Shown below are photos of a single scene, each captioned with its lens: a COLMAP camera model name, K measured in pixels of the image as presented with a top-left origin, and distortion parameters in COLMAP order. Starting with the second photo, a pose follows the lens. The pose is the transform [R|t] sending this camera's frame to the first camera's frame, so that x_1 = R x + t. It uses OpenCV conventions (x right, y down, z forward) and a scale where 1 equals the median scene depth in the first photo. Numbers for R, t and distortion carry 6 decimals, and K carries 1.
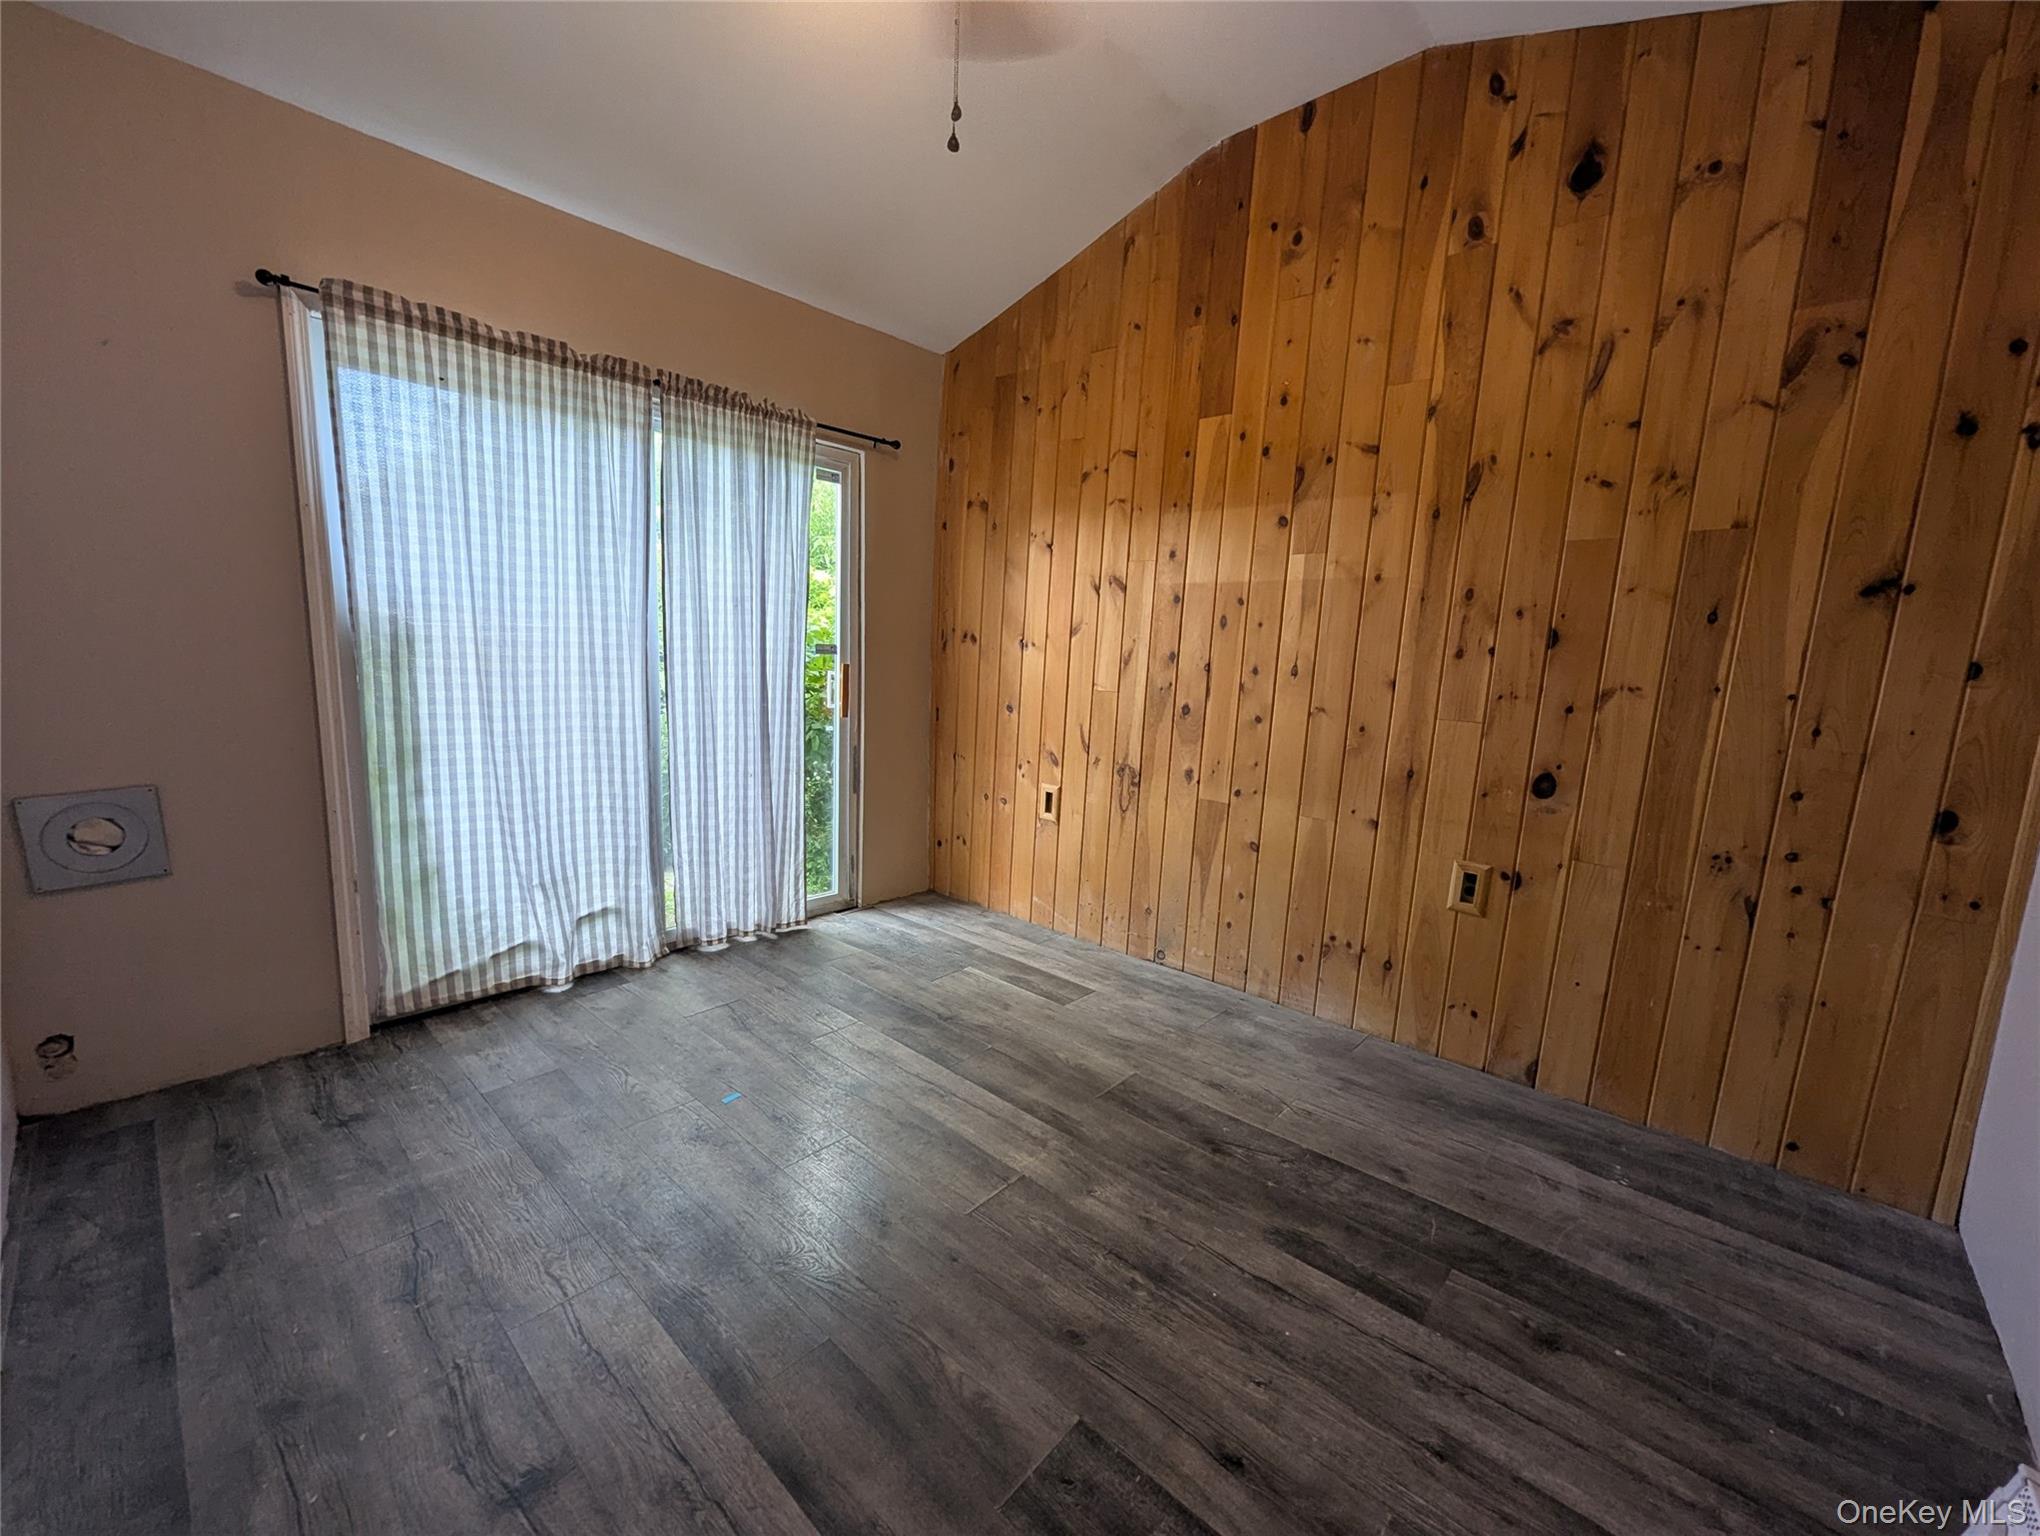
lens RADIAL K [[825.5, 0, 1007.8], [0, 825.5, 774.5], [0, 0, 1]] dist [-0.000280, -0.000097]
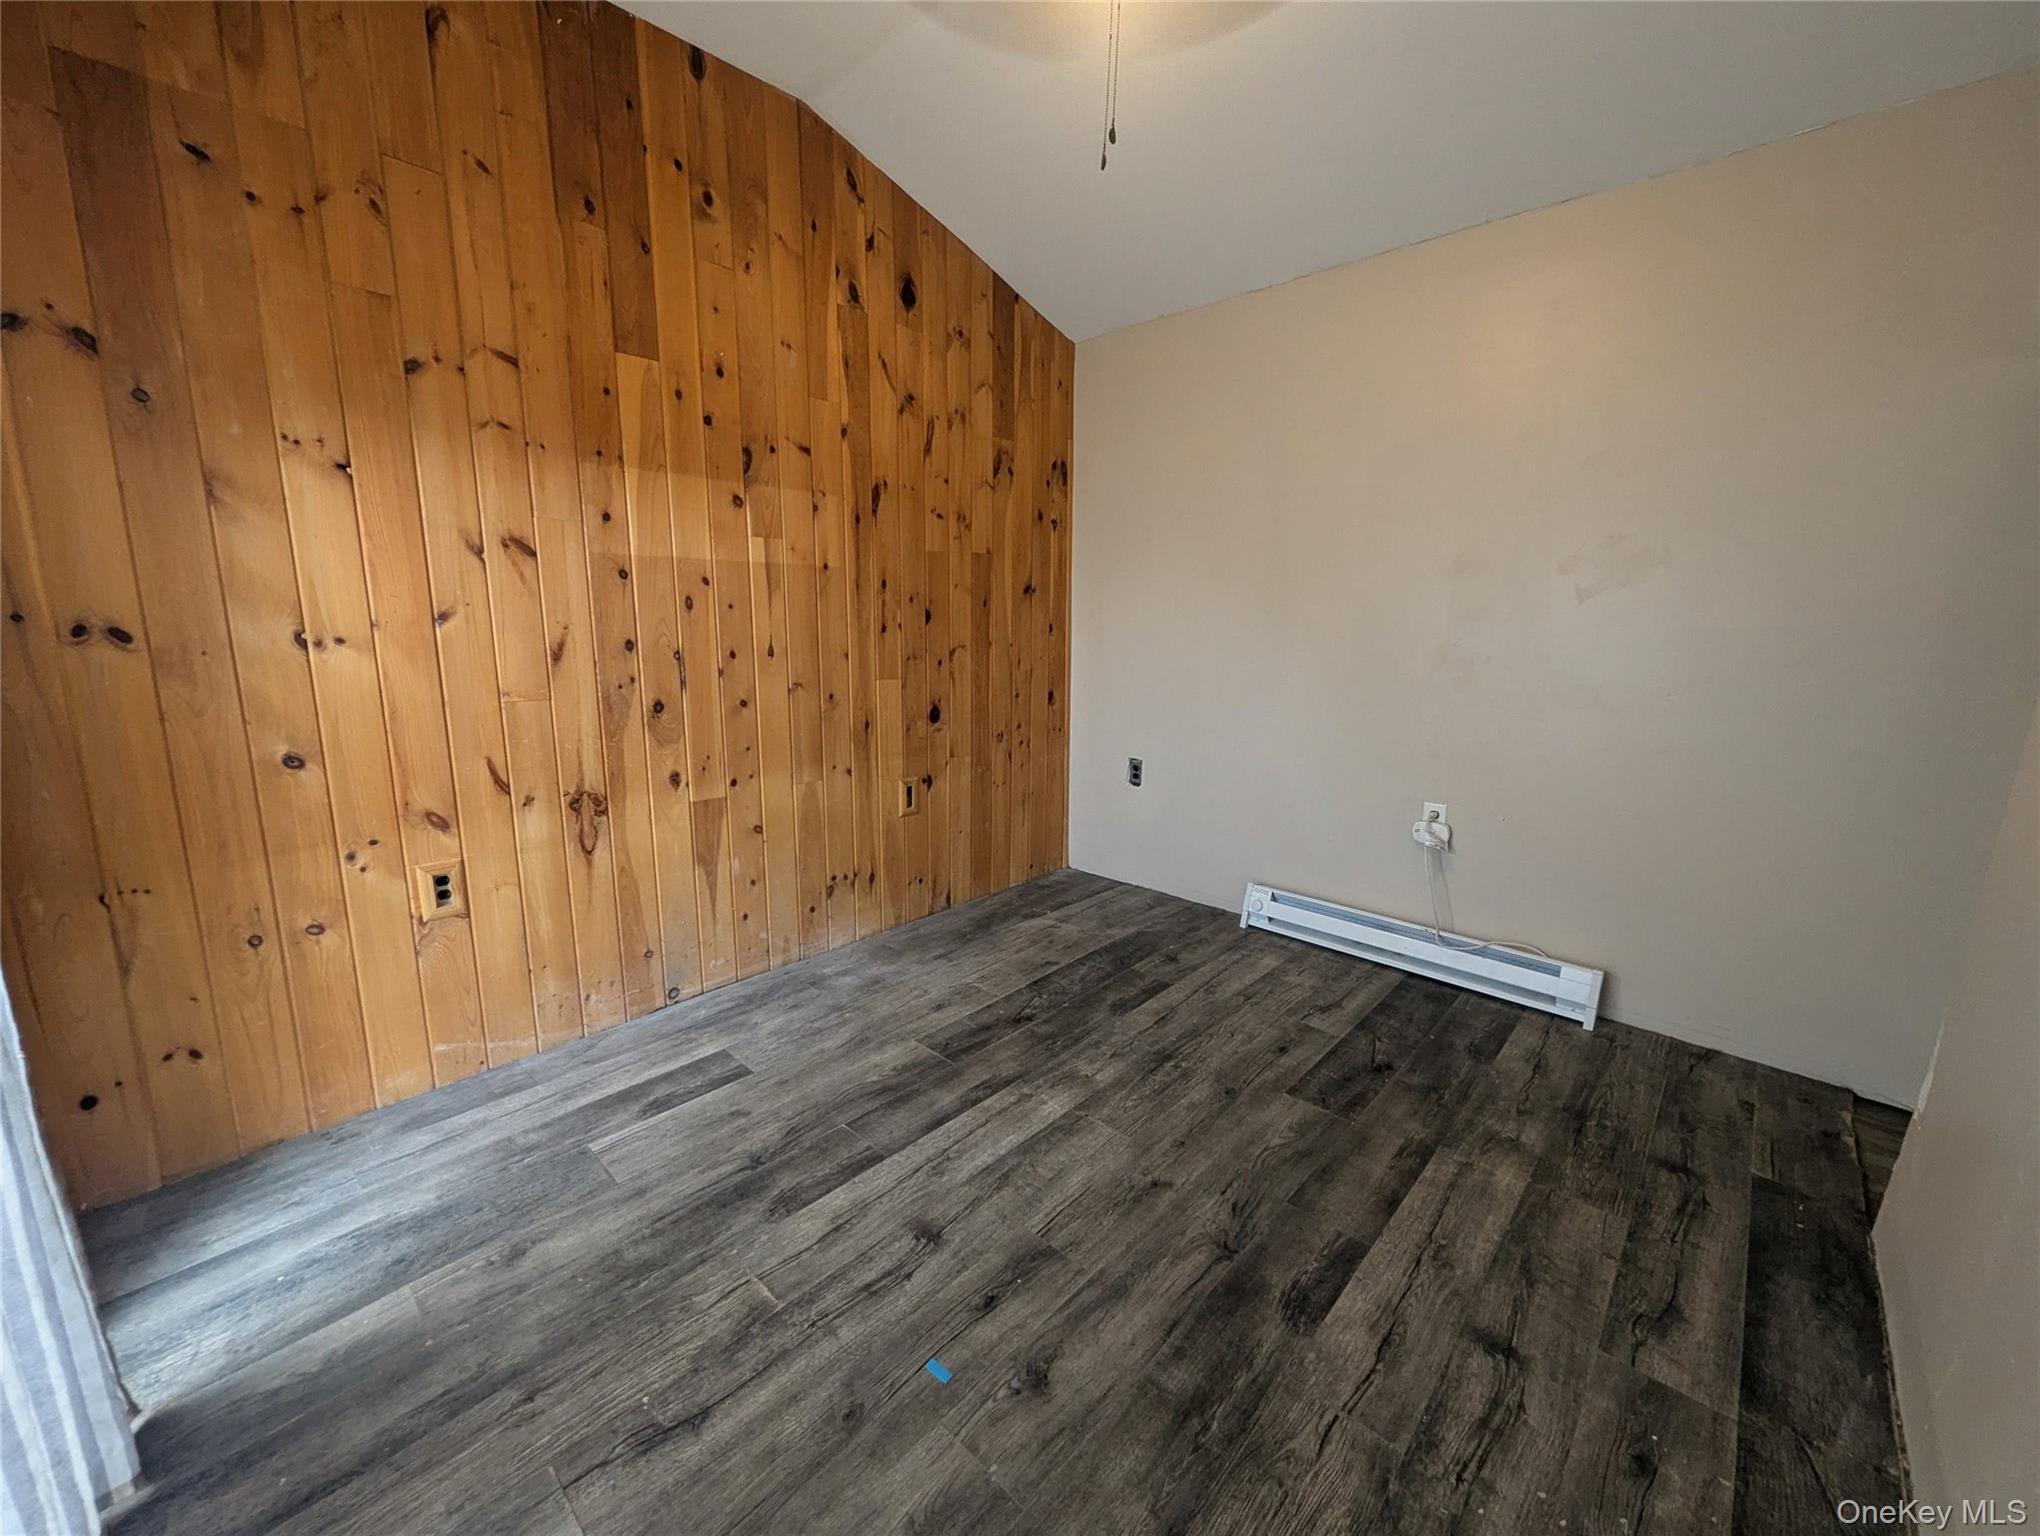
lens RADIAL K [[860.4, 0, 993.6], [0, 860.4, 776.2], [0, 0, 1]] dist [0.000092, -0.000202]
pose [[-0.018435, -0.226403, 0.973859, -0.828459], [0.142226, 0.963526, 0.226693, -0.199232], [-0.989662, 0.142687, 0.014438, 0.810373]]
